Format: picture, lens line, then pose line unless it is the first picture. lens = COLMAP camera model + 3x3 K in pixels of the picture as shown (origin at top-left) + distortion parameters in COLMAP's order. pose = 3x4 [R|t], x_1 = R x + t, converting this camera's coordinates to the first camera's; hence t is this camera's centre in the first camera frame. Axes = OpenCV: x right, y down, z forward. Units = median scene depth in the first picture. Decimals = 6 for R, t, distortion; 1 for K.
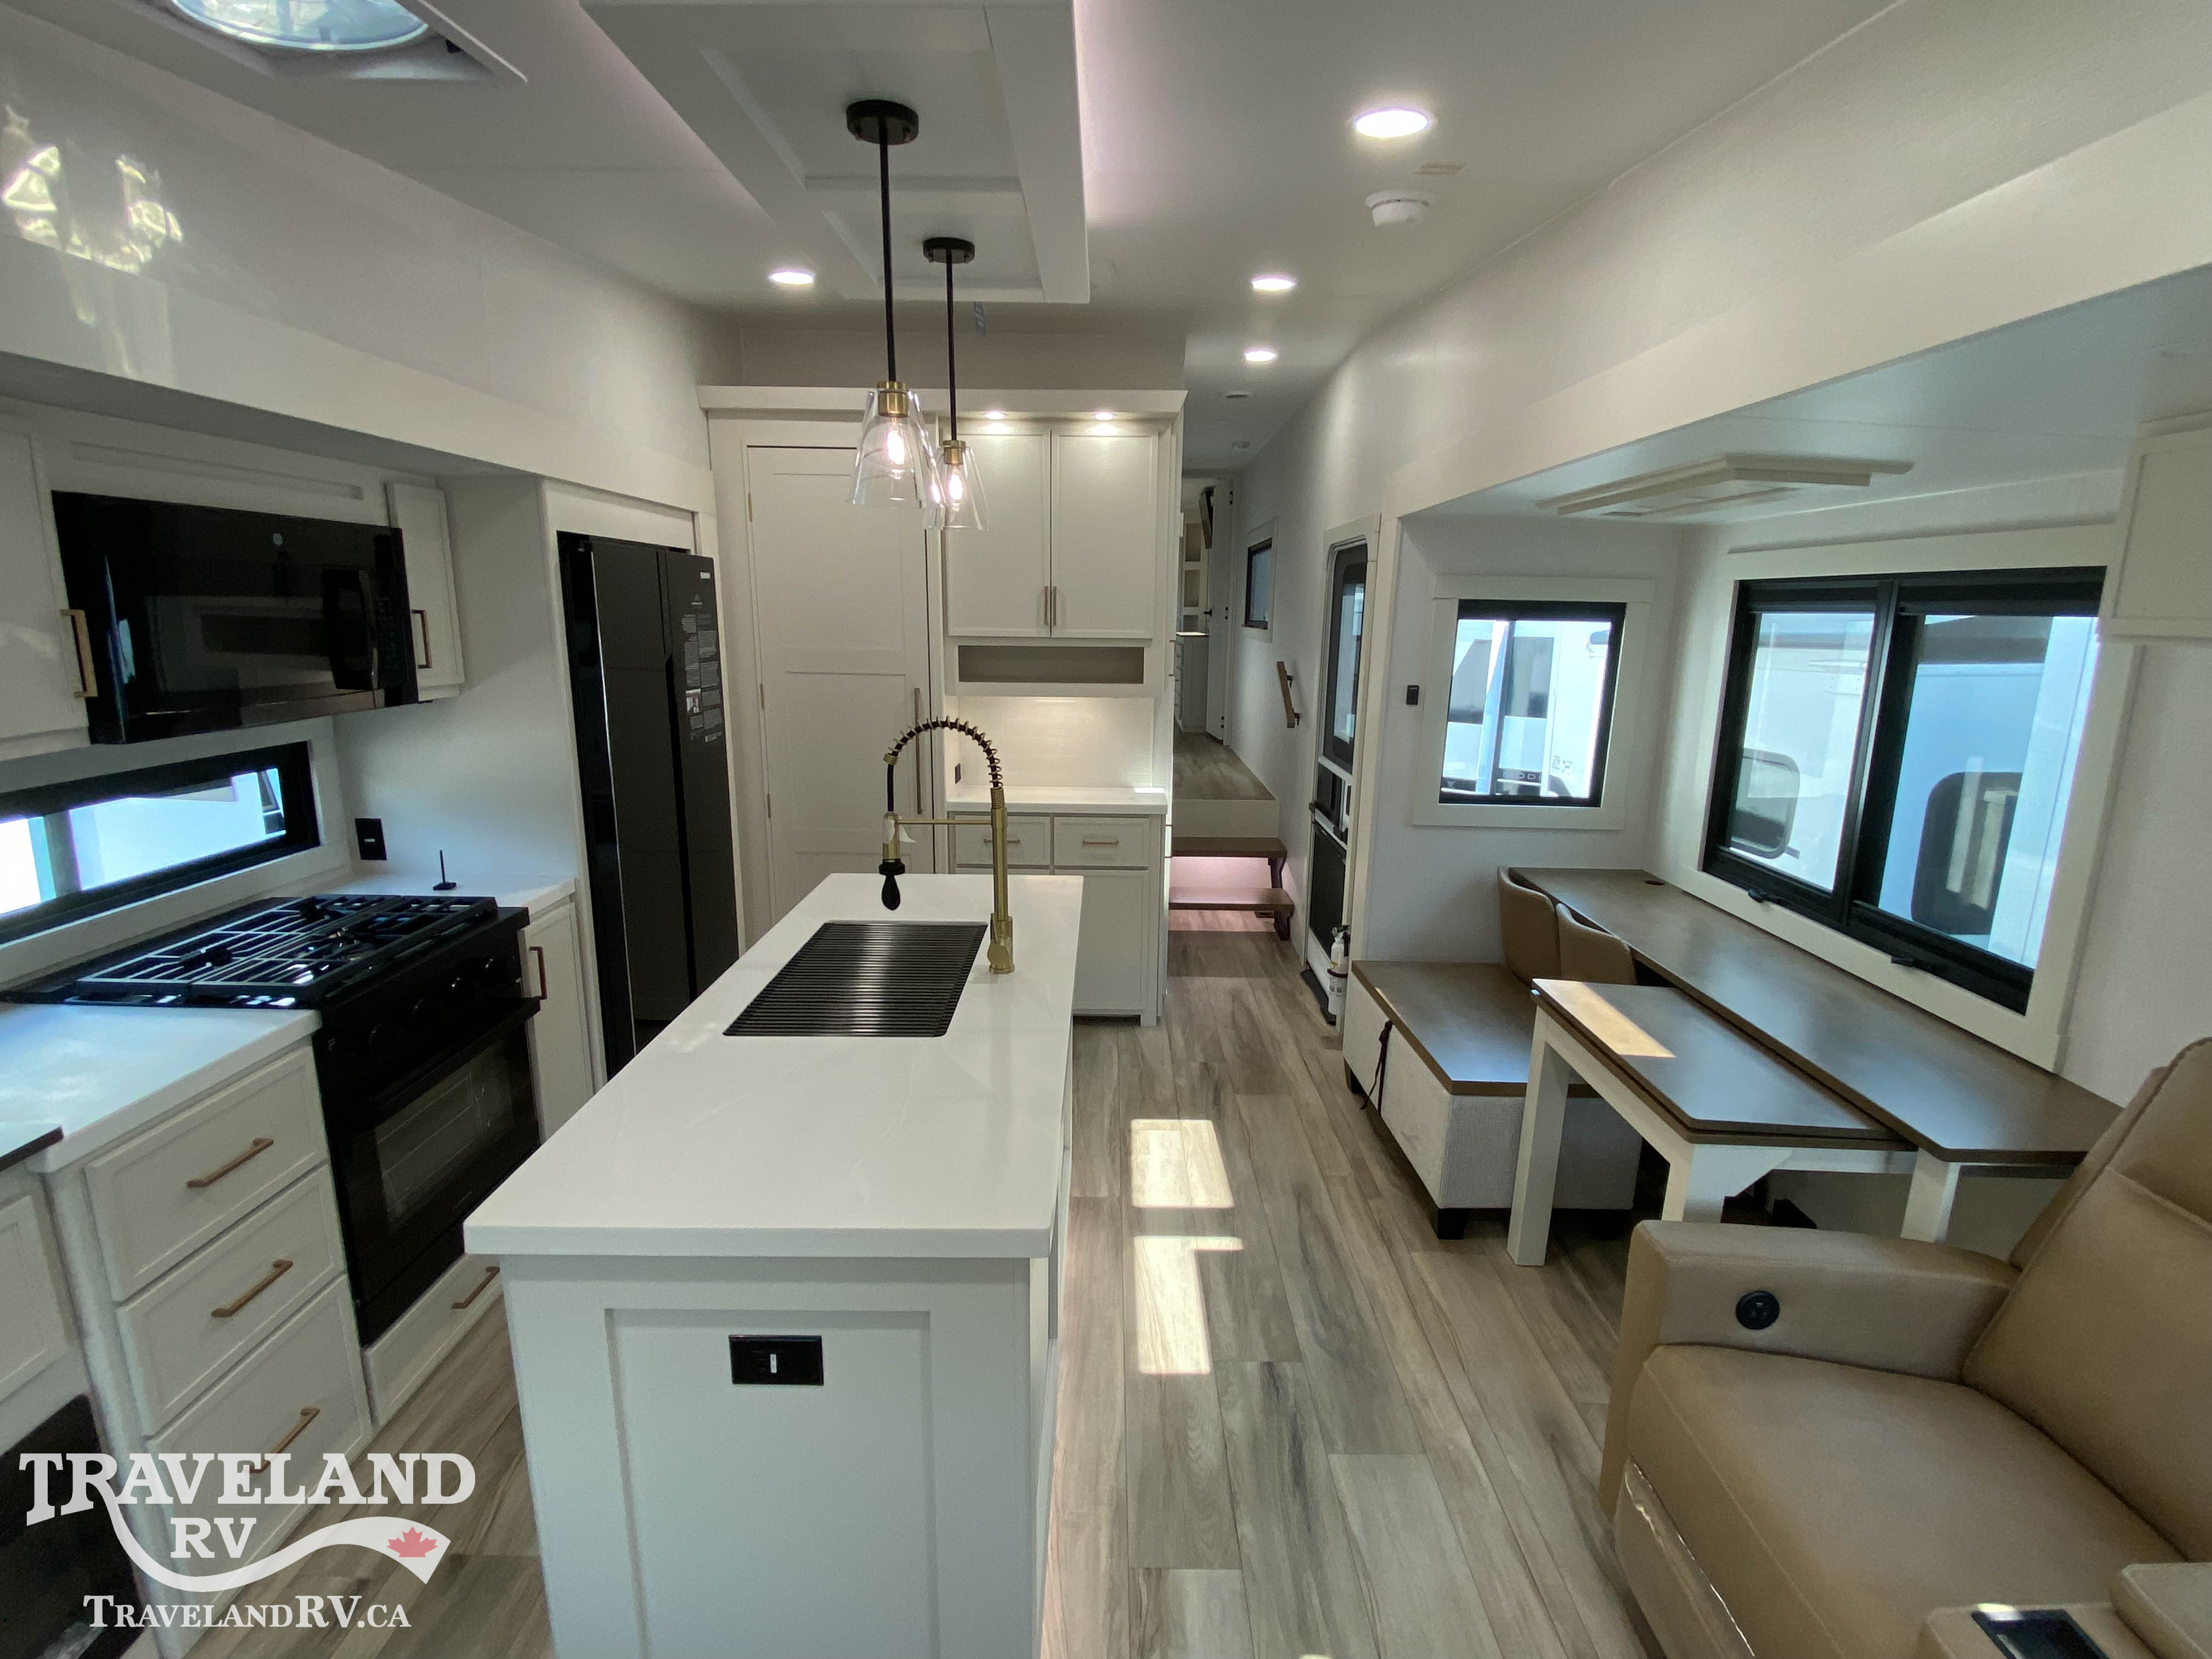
lens RADIAL K [[1036.9, 0, 1106.9], [0, 1036.9, 827.5], [0, 0, 1]] dist [0.027716, -0.022837]
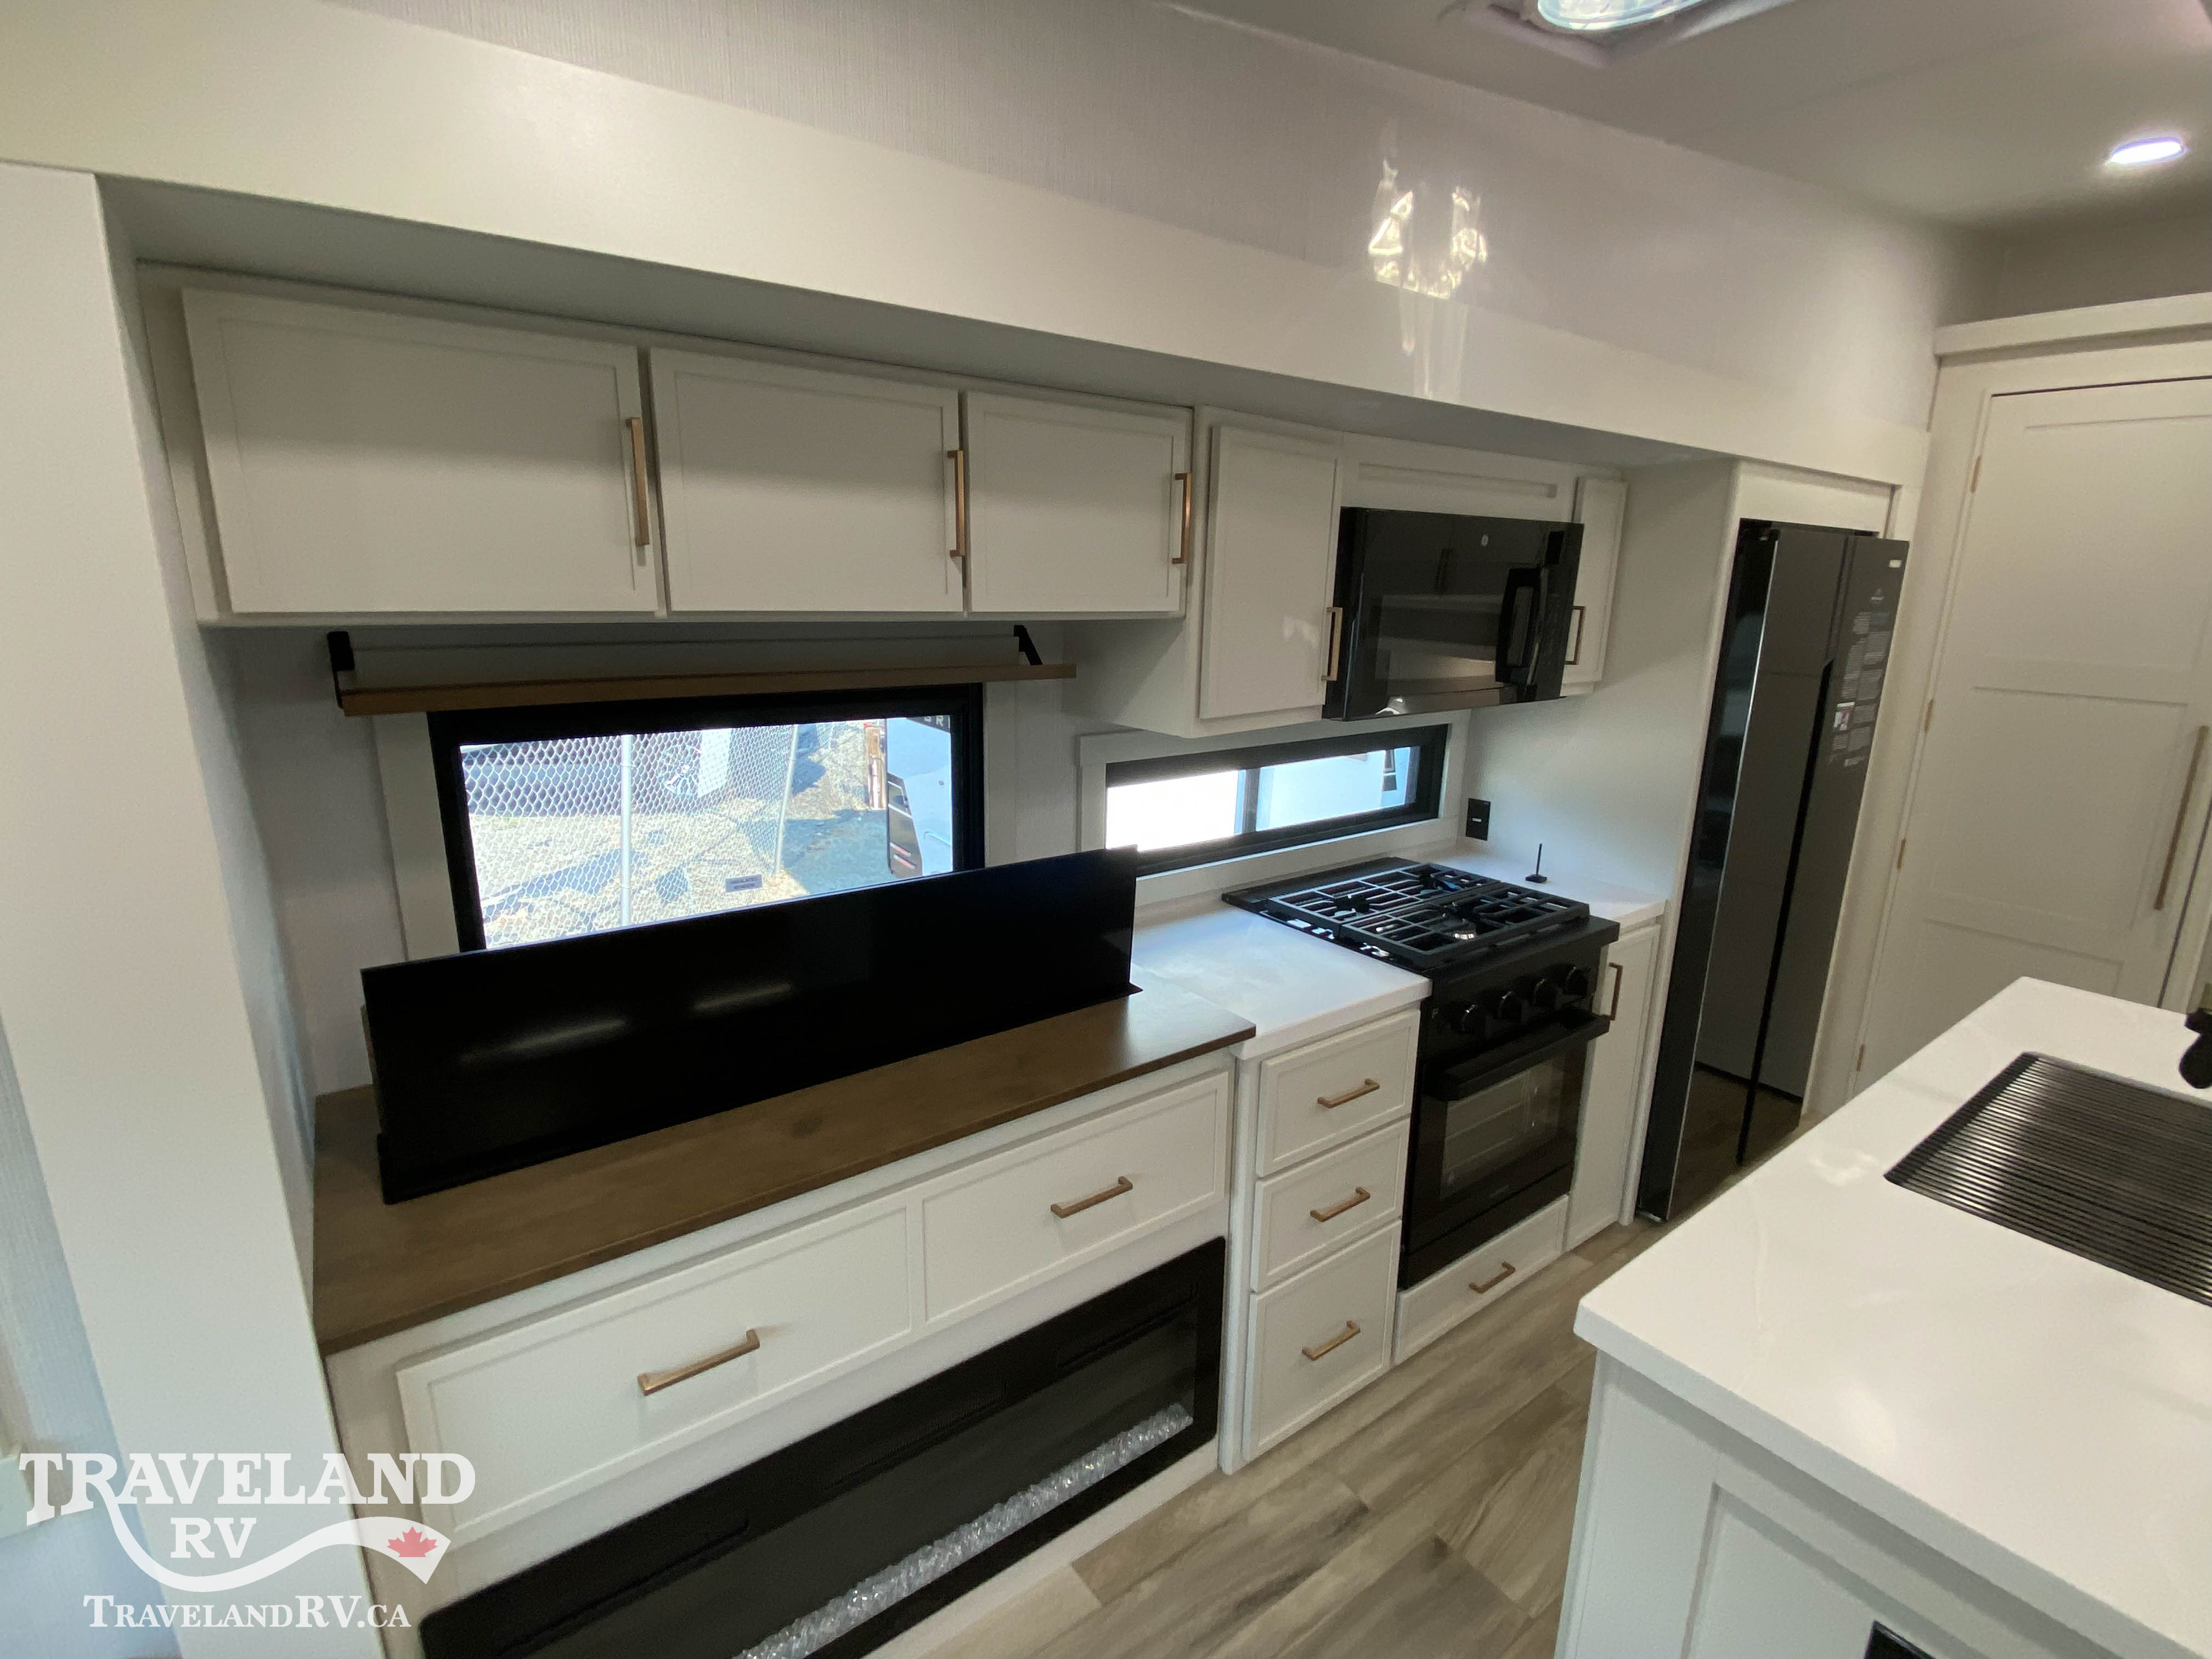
lens RADIAL K [[1031.1, 0, 1099.2], [0, 1031.1, 828.5], [0, 0, 1]] dist [0.032120, -0.029236]
pose [[0.596085, 0.181348, -0.782174, -0.122012], [-0.171146, 0.980469, 0.096895, -0.018611], [0.784469, 0.076108, 0.615480, 0.049577]]
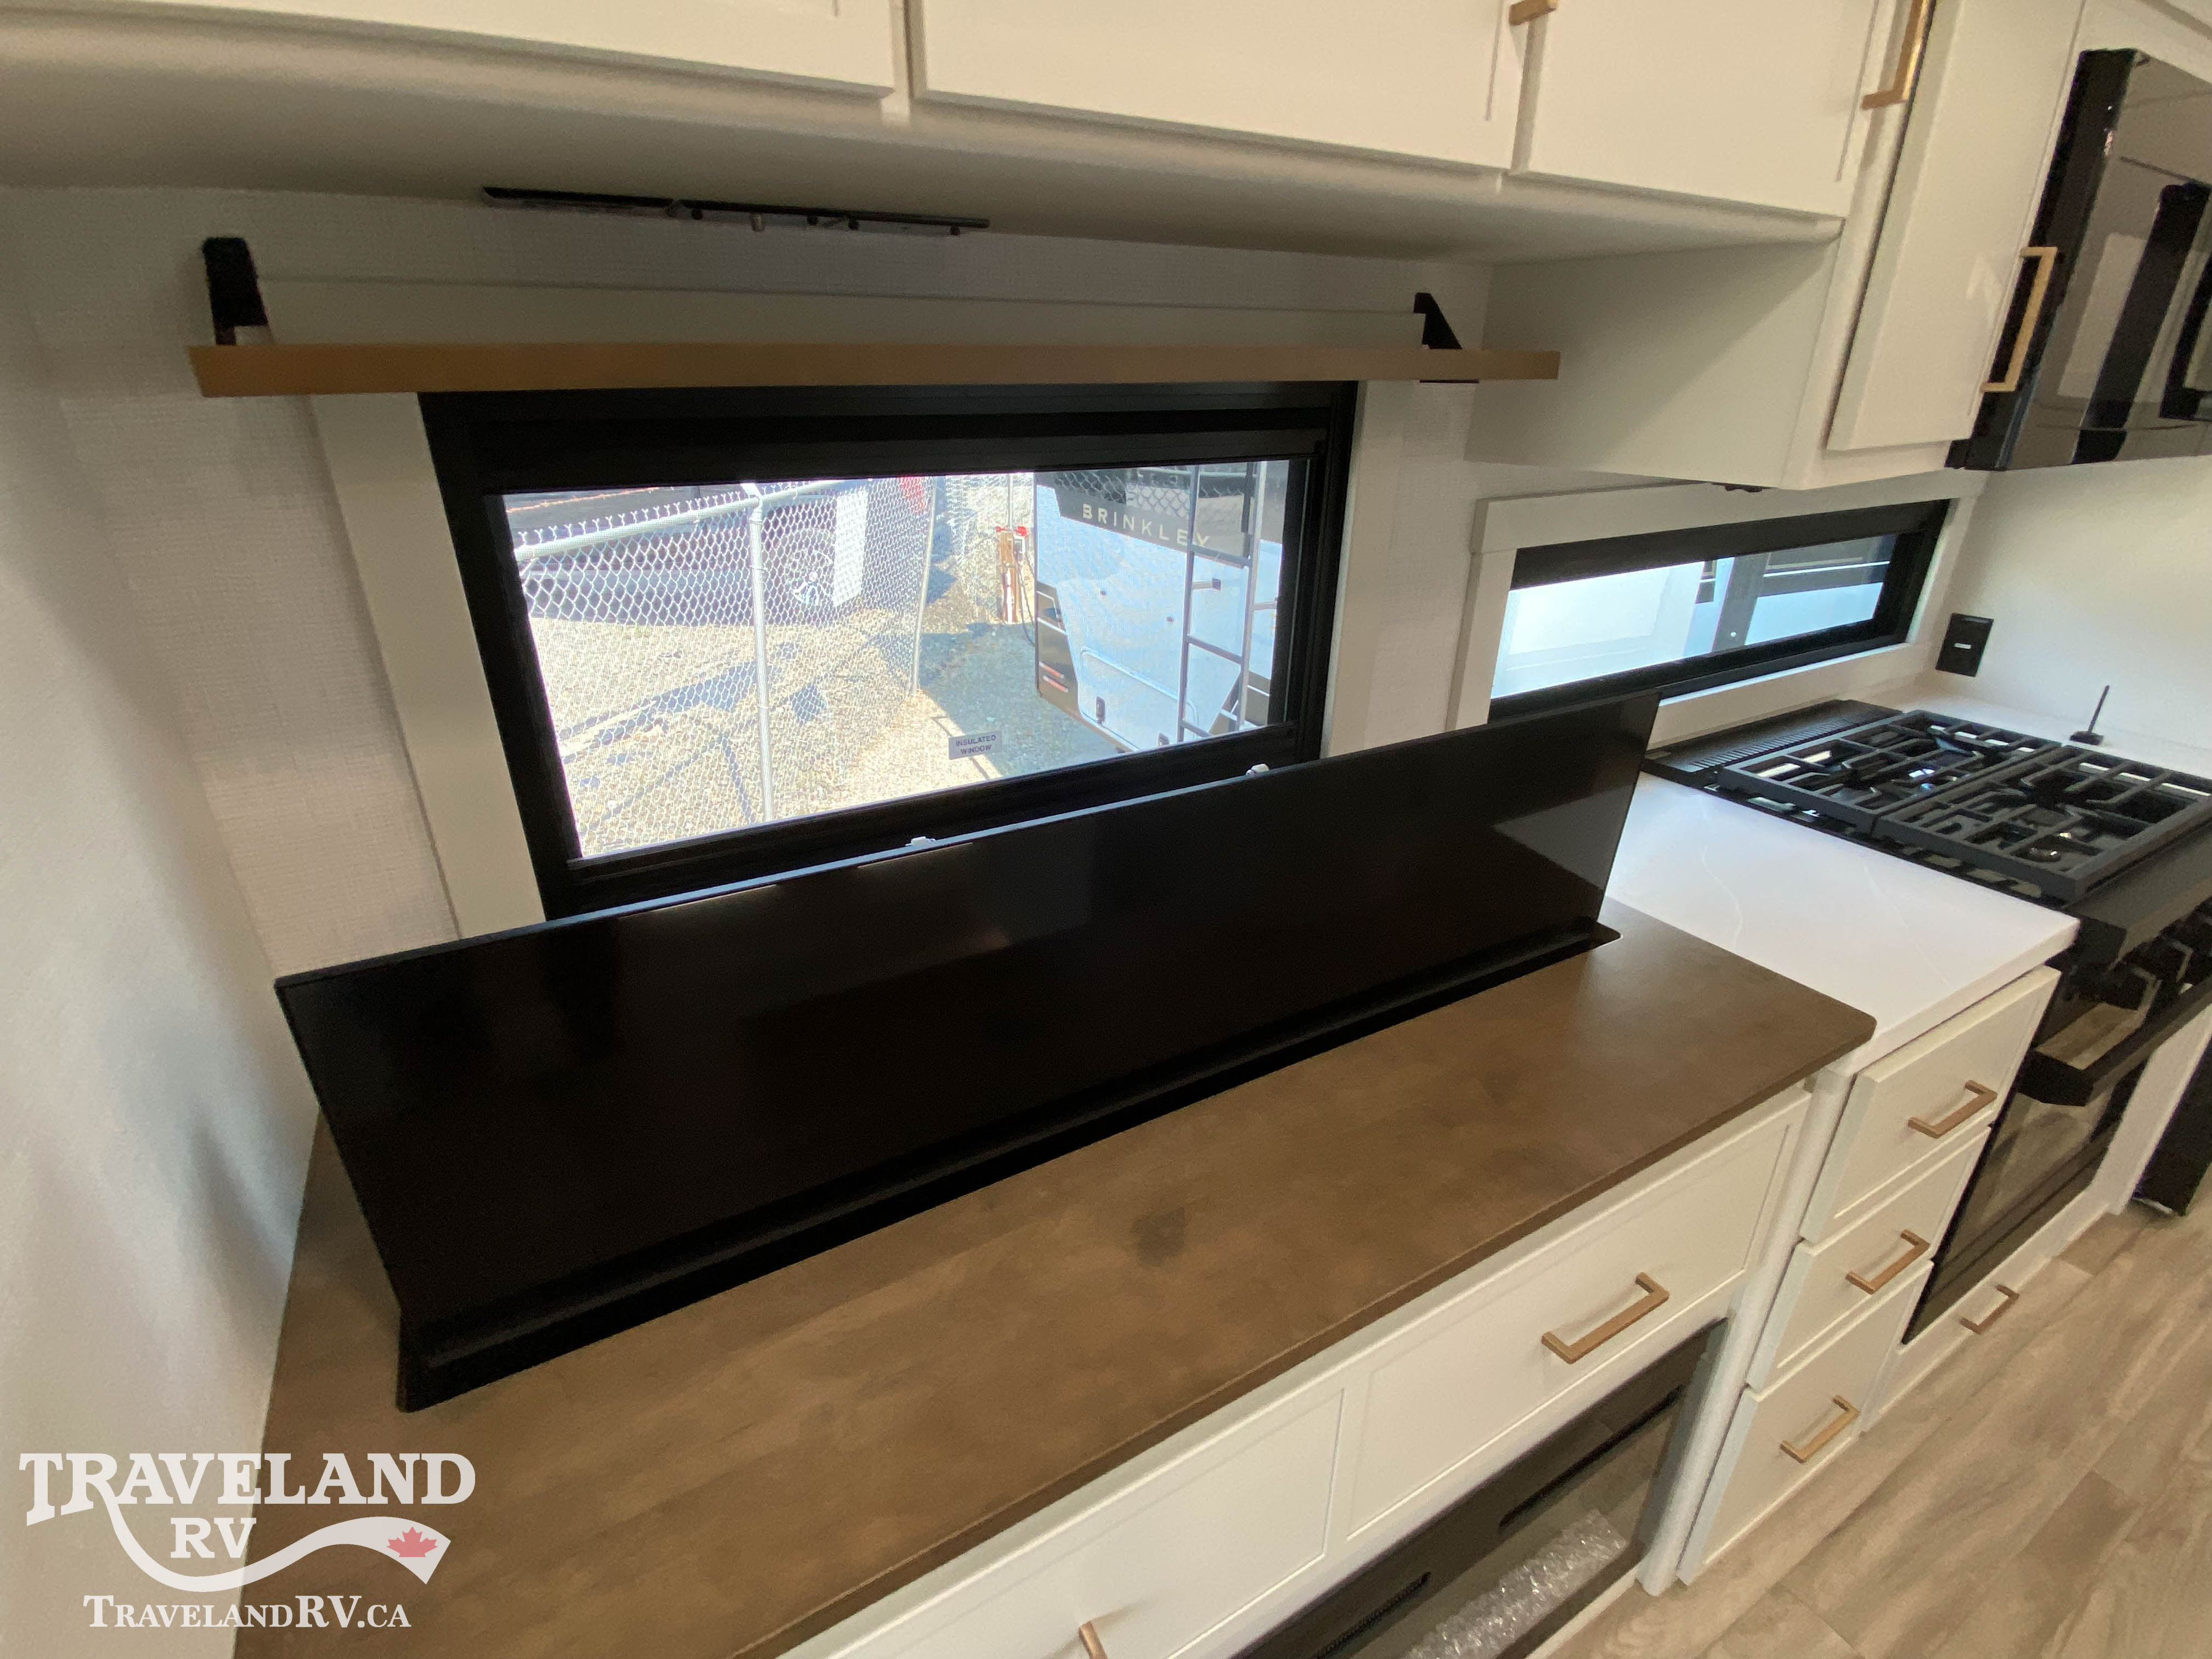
lens RADIAL K [[1036.9, 0, 1106.9], [0, 1036.9, 827.5], [0, 0, 1]] dist [0.027716, -0.022837]
pose [[0.509441, 0.330916, -0.794333, -0.455434], [-0.172682, 0.943636, 0.282367, 0.033957], [0.843001, -0.006683, 0.537870, 0.114315]]
